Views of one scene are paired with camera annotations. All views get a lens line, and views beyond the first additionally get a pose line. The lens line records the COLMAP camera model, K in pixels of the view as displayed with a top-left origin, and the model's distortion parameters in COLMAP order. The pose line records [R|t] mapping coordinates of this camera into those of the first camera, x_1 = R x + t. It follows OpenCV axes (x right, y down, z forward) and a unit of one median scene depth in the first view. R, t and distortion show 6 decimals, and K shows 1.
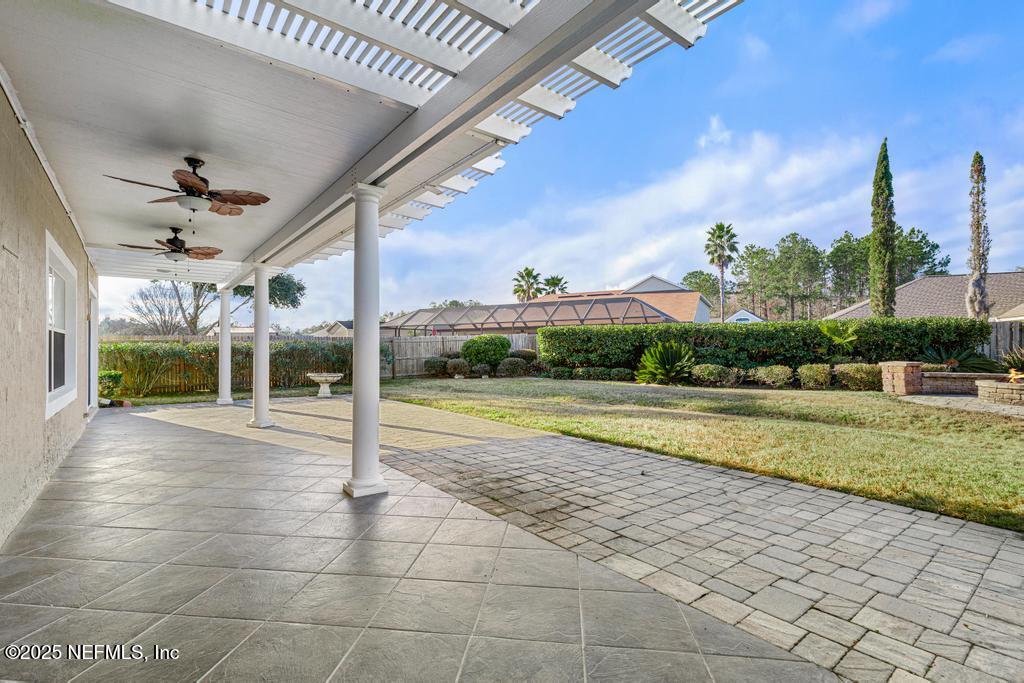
lens RADIAL K [[470.4, 0, 506.5], [0, 470.4, 349.2], [0, 0, 1]] dist [-0.000300, 0.000129]
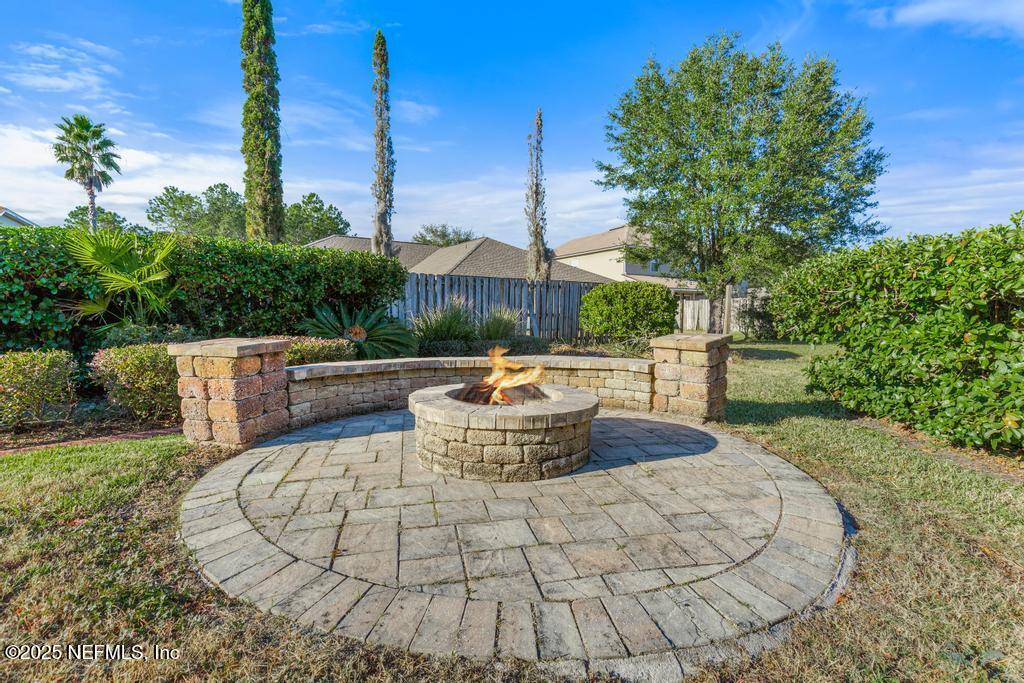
lens RADIAL K [[470.4, 0, 506.5], [0, 470.4, 349.2], [0, 0, 1]] dist [-0.000300, 0.000129]
pose [[0.490035, -0.061808, 0.869509, 0.506310], [-0.002101, 0.997396, 0.072083, 0.007133], [-0.871700, -0.037150, 0.488630, 0.529129]]
